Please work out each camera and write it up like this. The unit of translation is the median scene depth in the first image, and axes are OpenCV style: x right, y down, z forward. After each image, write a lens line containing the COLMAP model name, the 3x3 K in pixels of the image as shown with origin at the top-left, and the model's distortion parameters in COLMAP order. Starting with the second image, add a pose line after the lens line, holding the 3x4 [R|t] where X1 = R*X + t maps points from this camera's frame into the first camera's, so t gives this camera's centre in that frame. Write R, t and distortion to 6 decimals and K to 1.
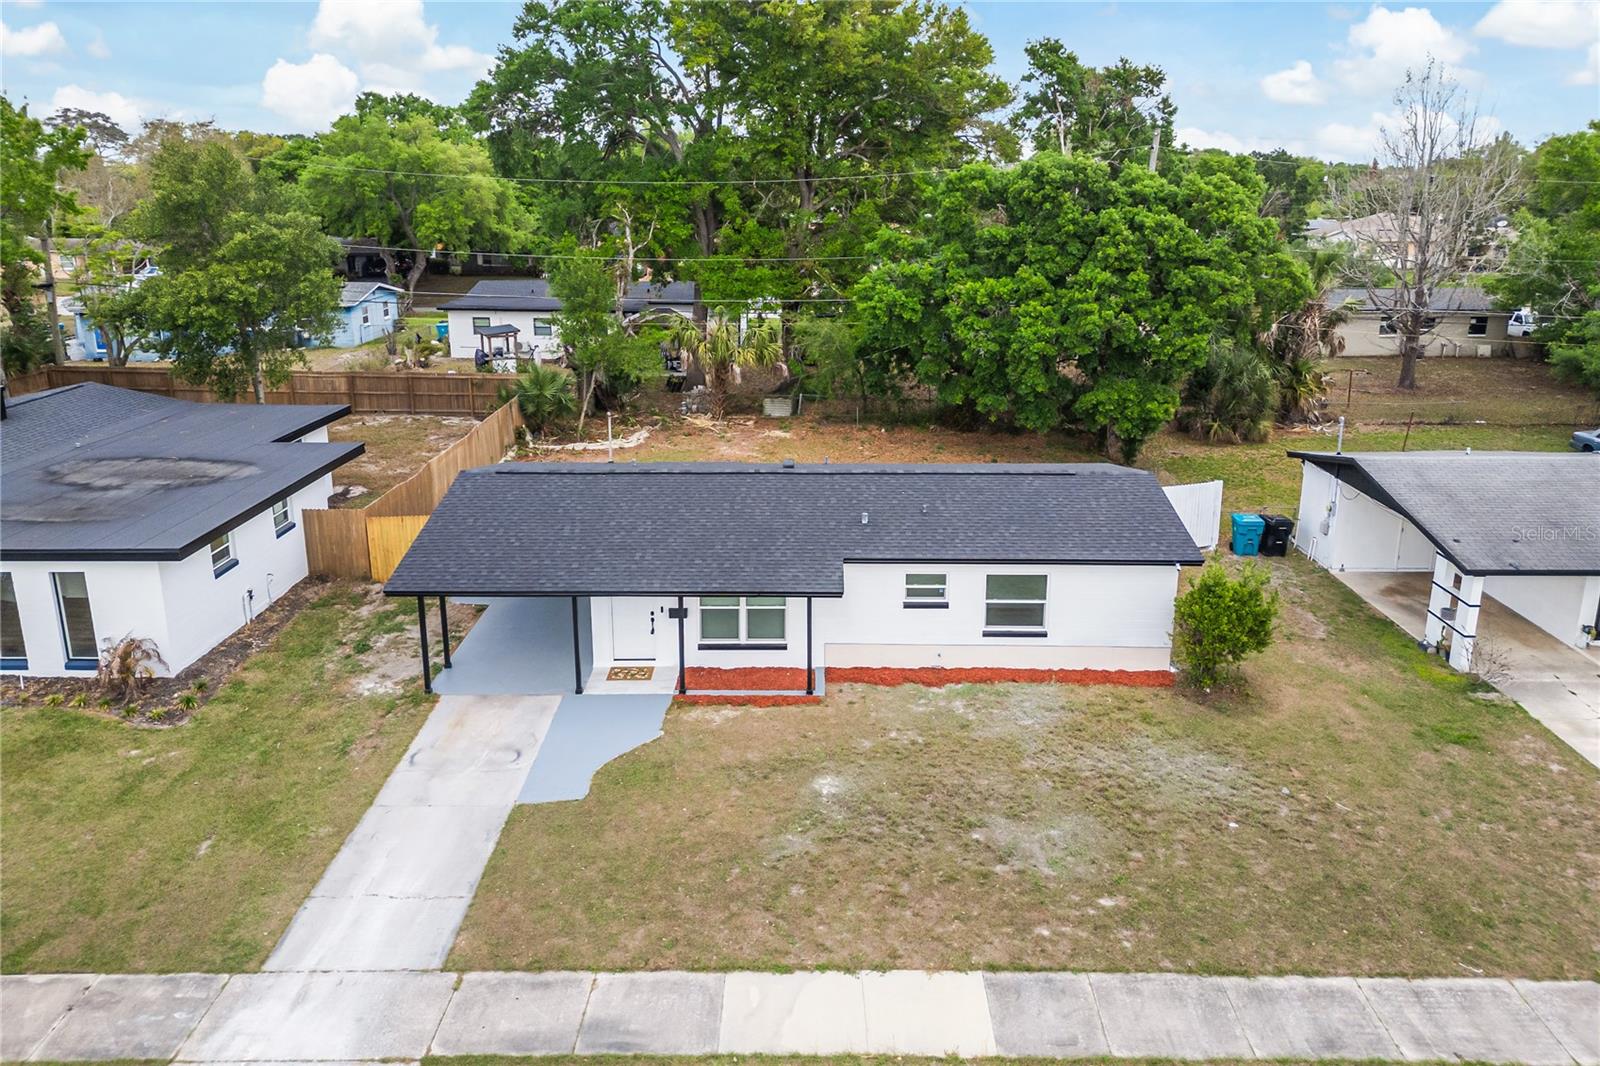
lens RADIAL K [[1106.8, 0, 806.0], [0, 1106.8, 466.5], [0, 0, 1]] dist [0.057280, -0.039006]
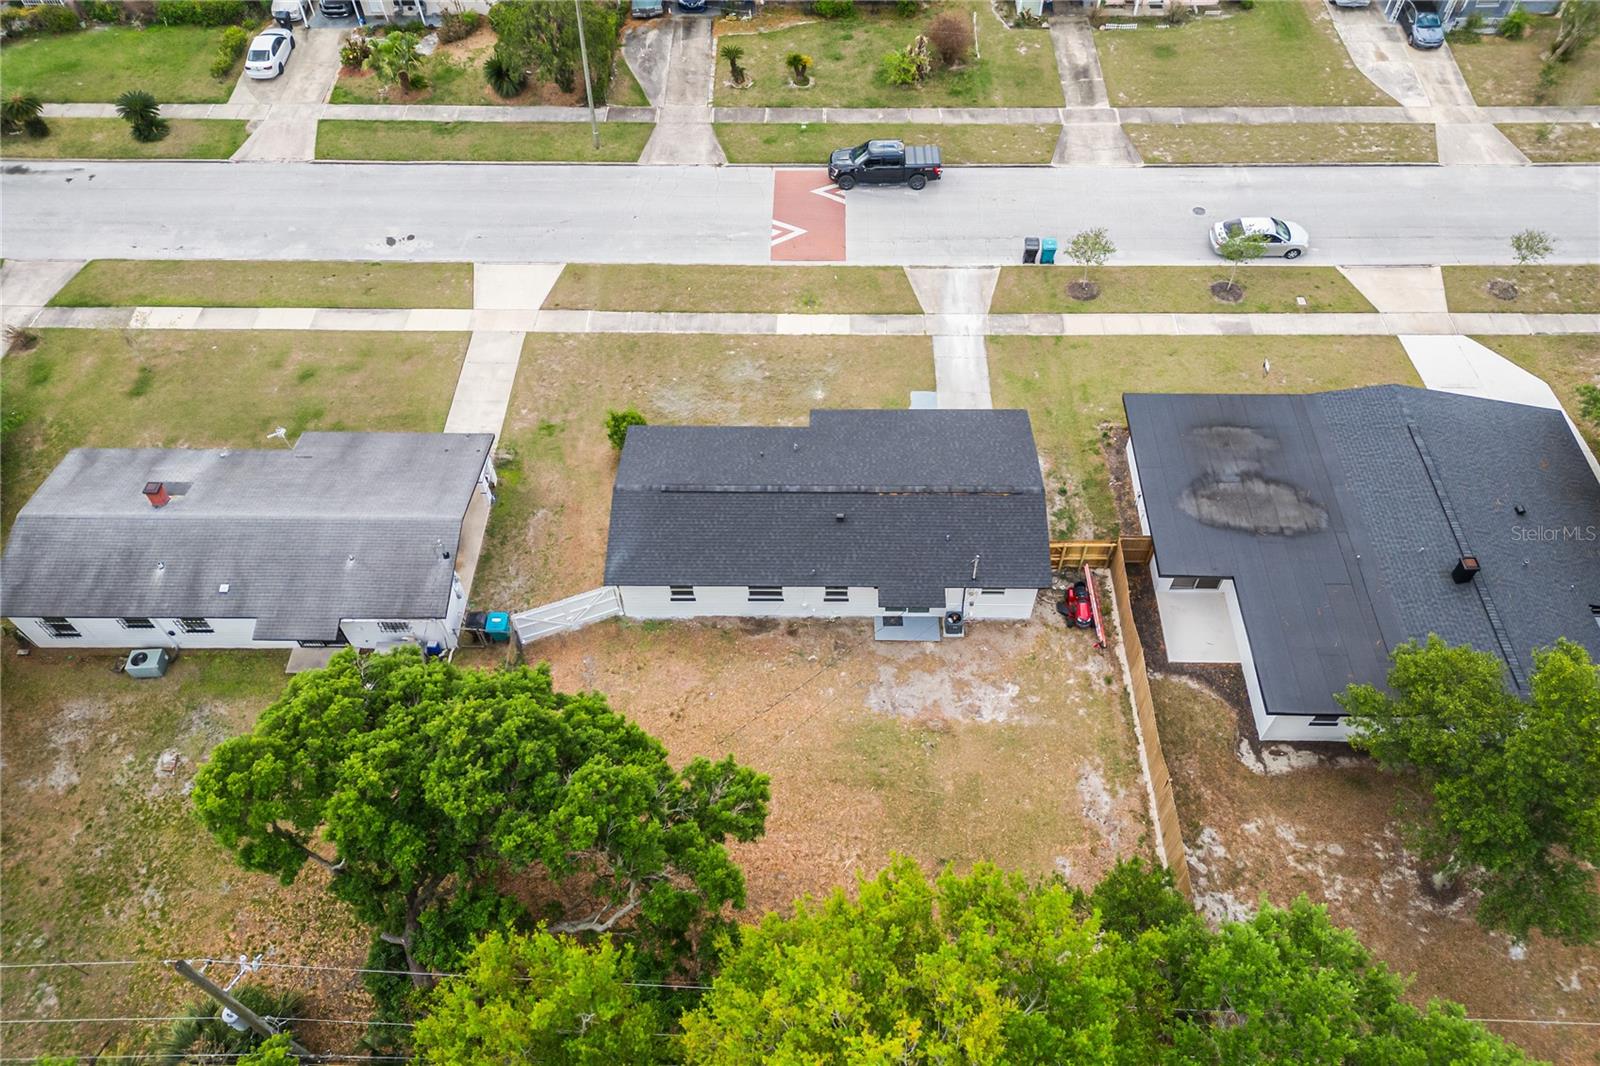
lens RADIAL K [[1105.0, 0, 805.9], [0, 1105.0, 536.4], [0, 0, 1]] dist [0.062185, -0.047273]
pose [[-0.999961, -0.005049, 0.007179, 0.024398], [0.004735, 0.378471, 0.925601, -1.618184], [-0.007390, 0.925599, -0.378433, 1.866498]]
